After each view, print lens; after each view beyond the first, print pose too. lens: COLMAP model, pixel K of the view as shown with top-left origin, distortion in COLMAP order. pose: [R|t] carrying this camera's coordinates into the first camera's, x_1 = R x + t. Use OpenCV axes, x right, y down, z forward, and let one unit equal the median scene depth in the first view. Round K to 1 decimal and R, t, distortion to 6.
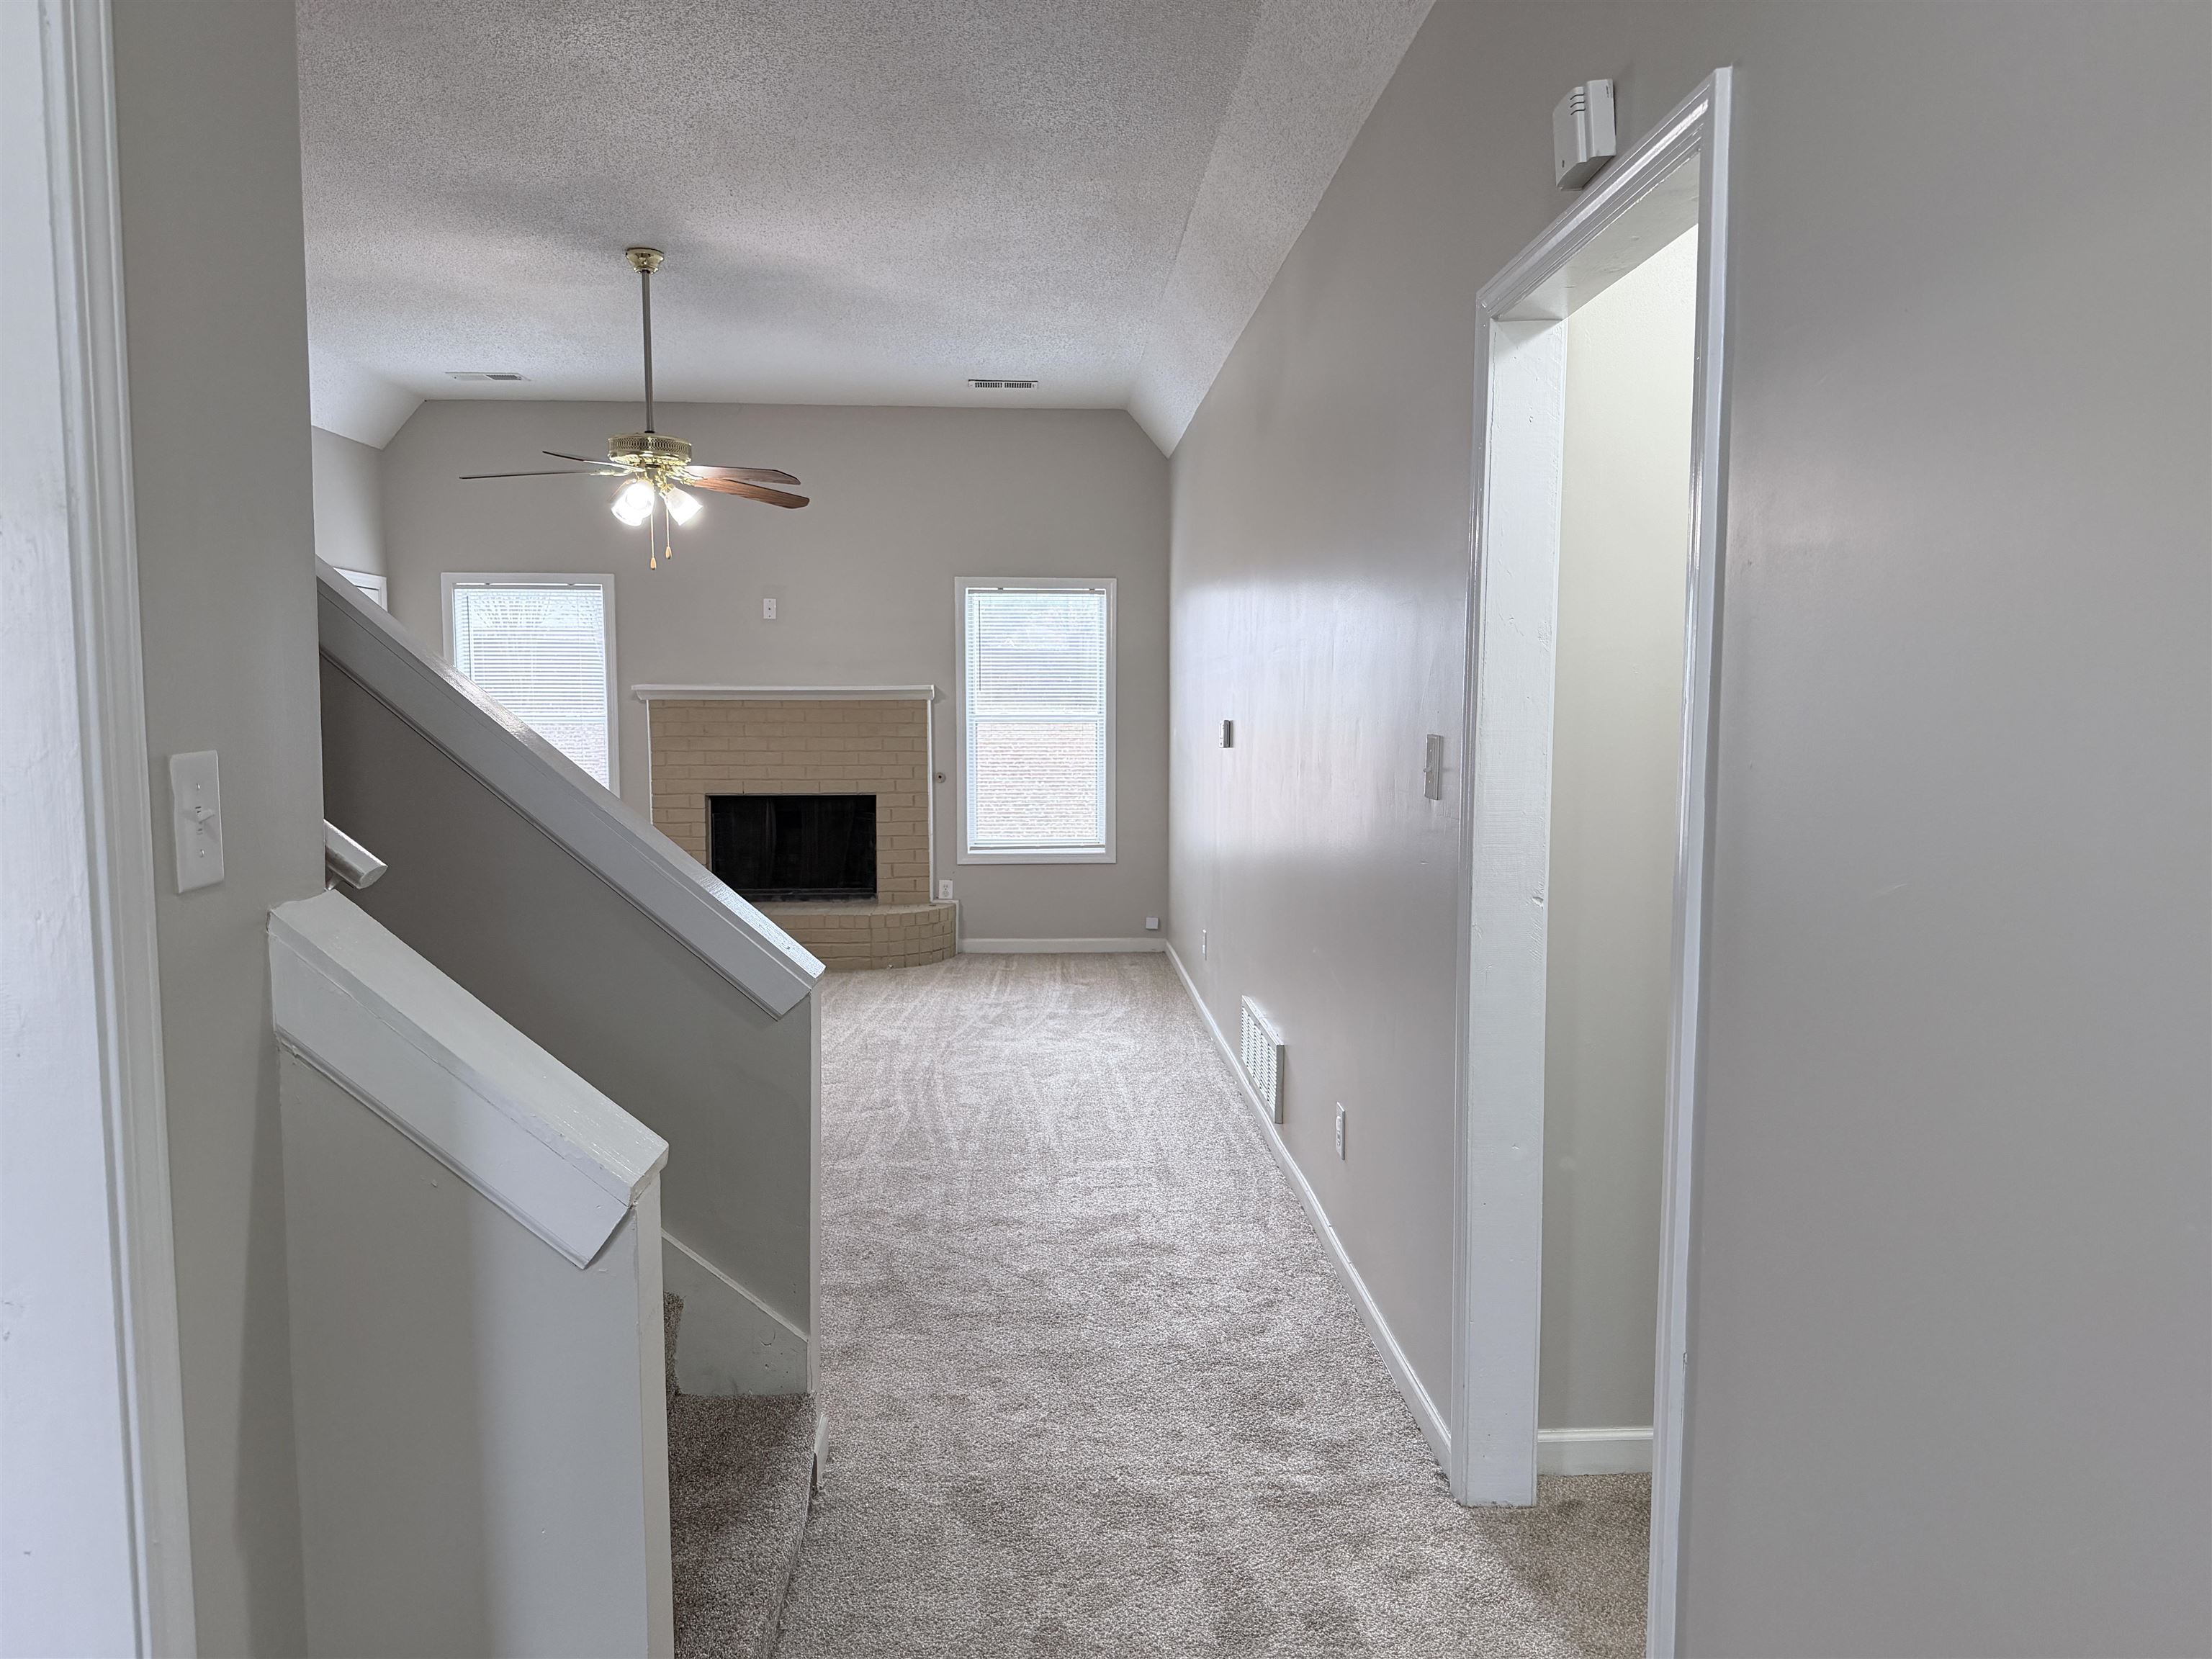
lens RADIAL K [[1486.3, 0, 1116.4], [0, 1486.3, 827.4], [0, 0, 1]] dist [0.045124, -0.042738]
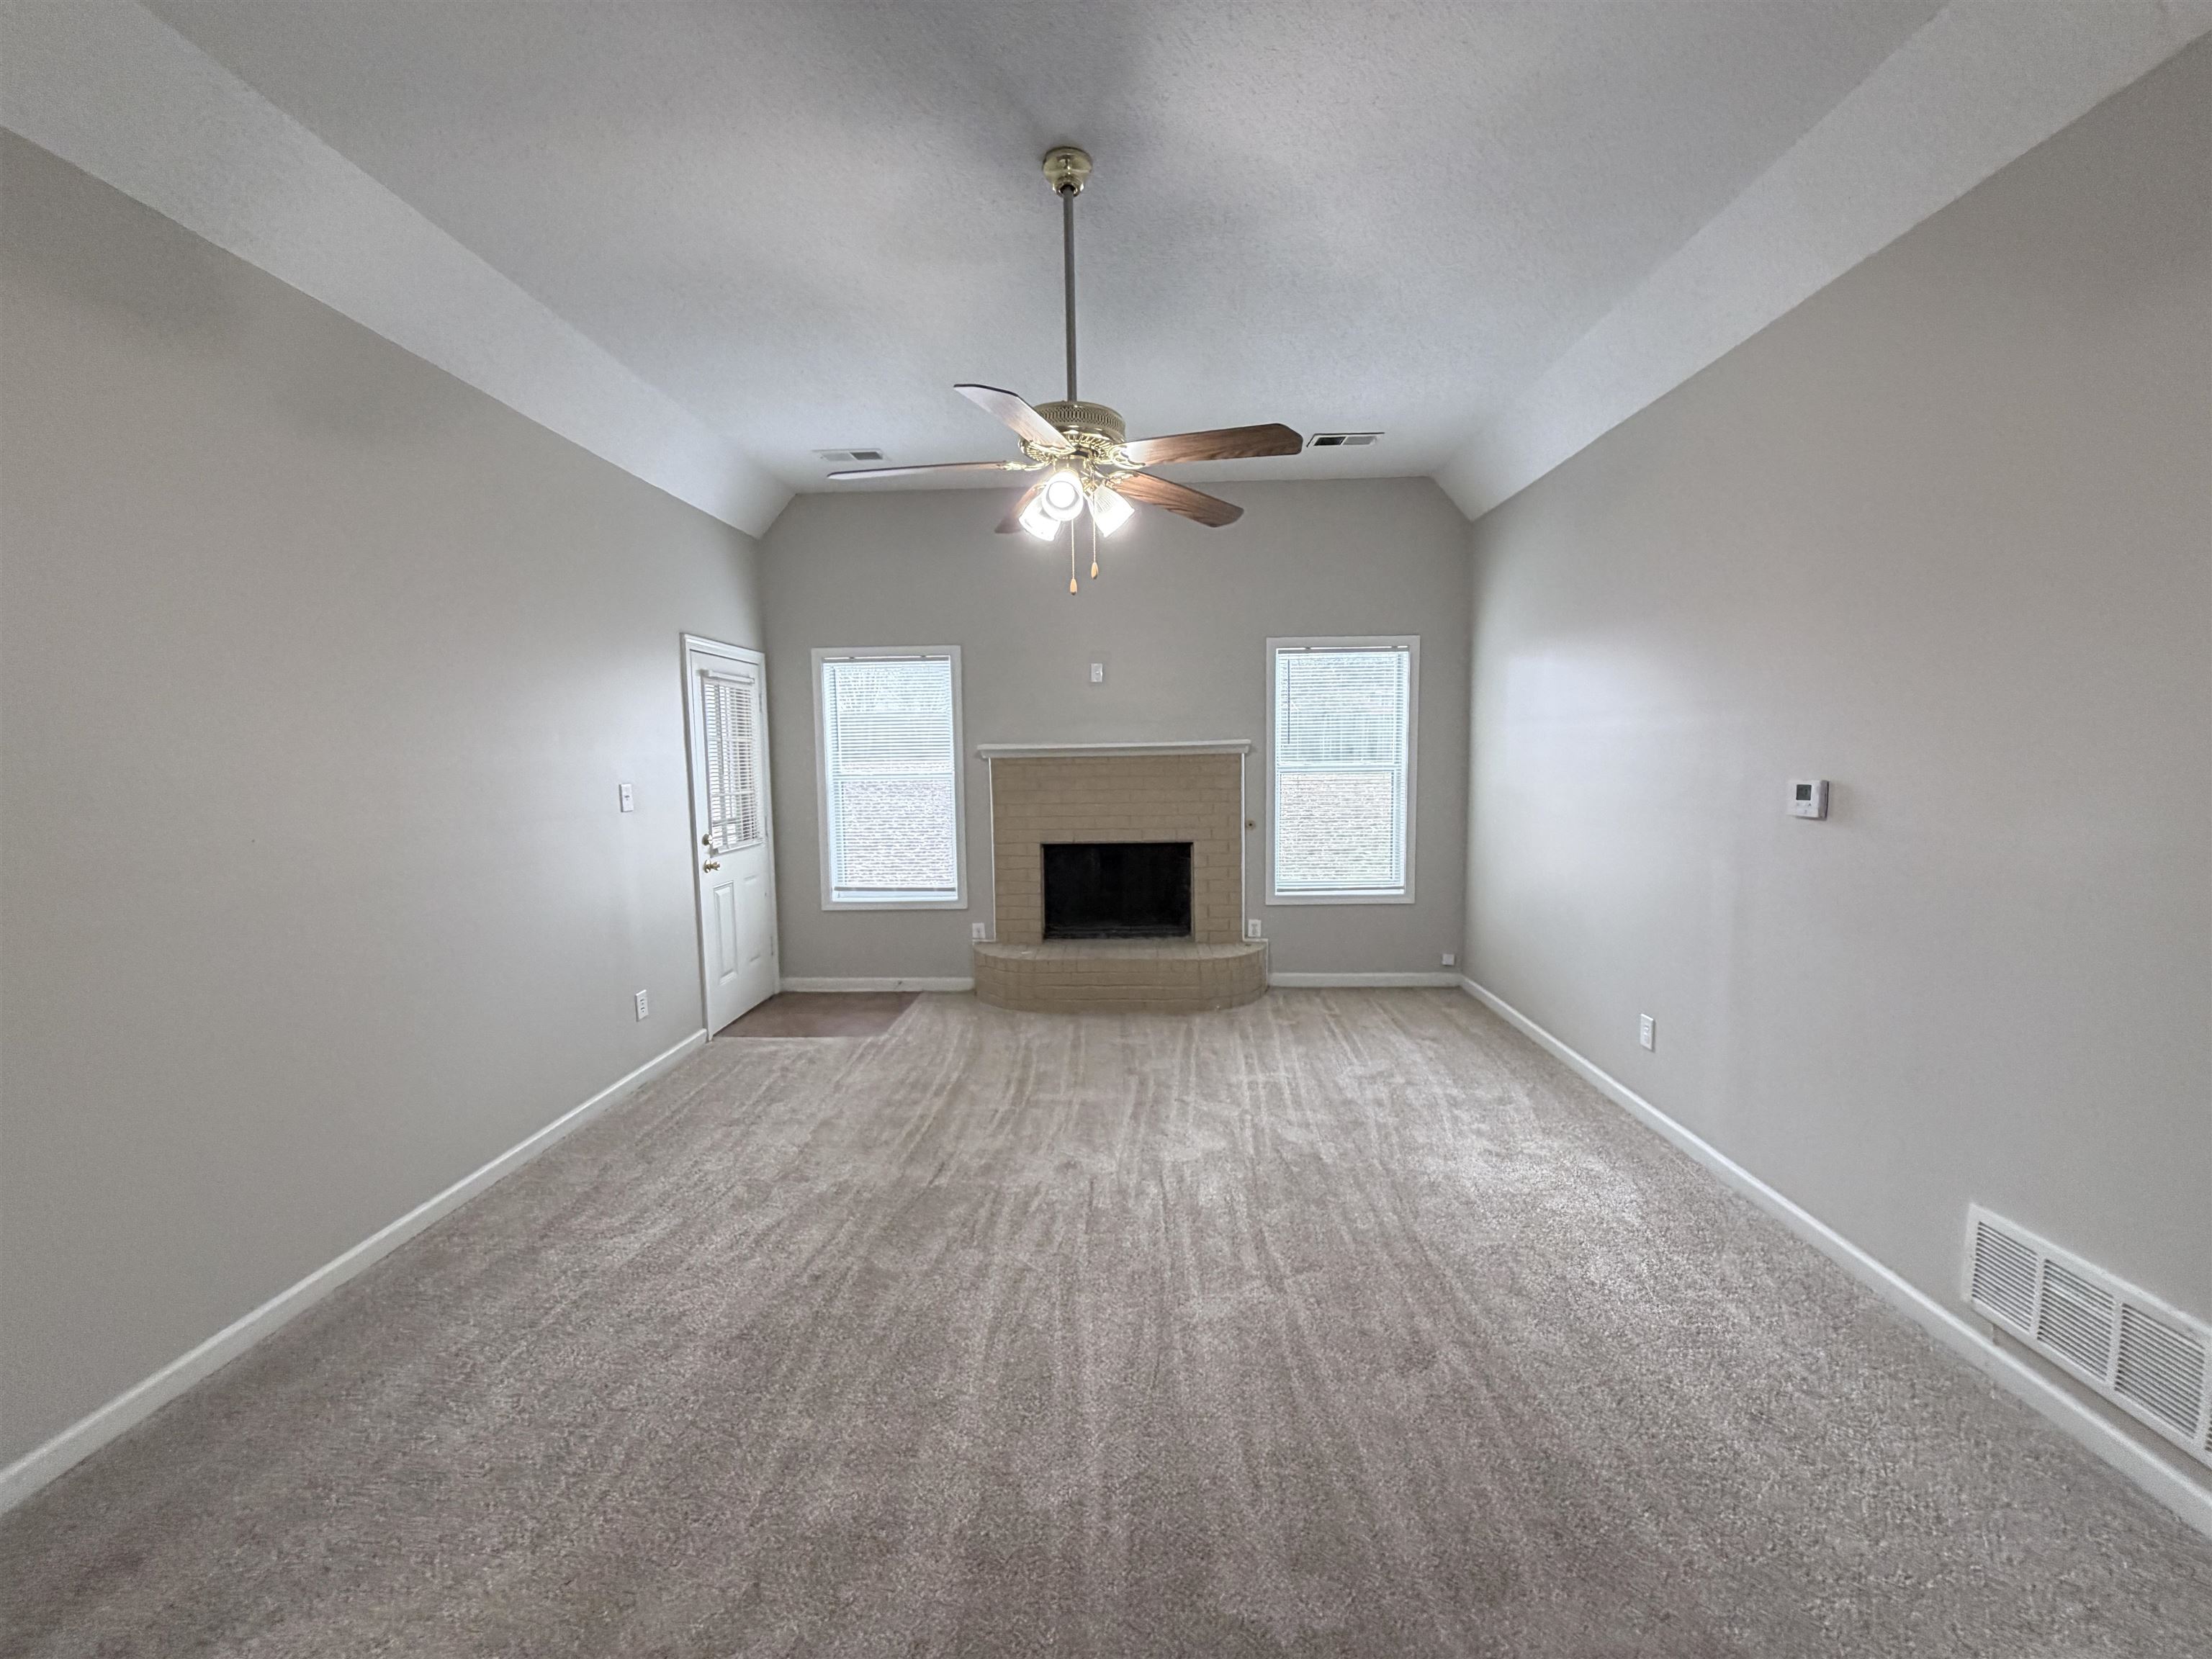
lens RADIAL K [[886.0, 0, 1094.0], [0, 886.0, 834.2], [0, 0, 1]] dist [0.004054, -0.000309]
pose [[0.992961, -0.005922, -0.118293, -0.157326], [0.007340, 0.999906, 0.011555, -0.035683], [0.118214, -0.012342, 0.992911, 0.351698]]
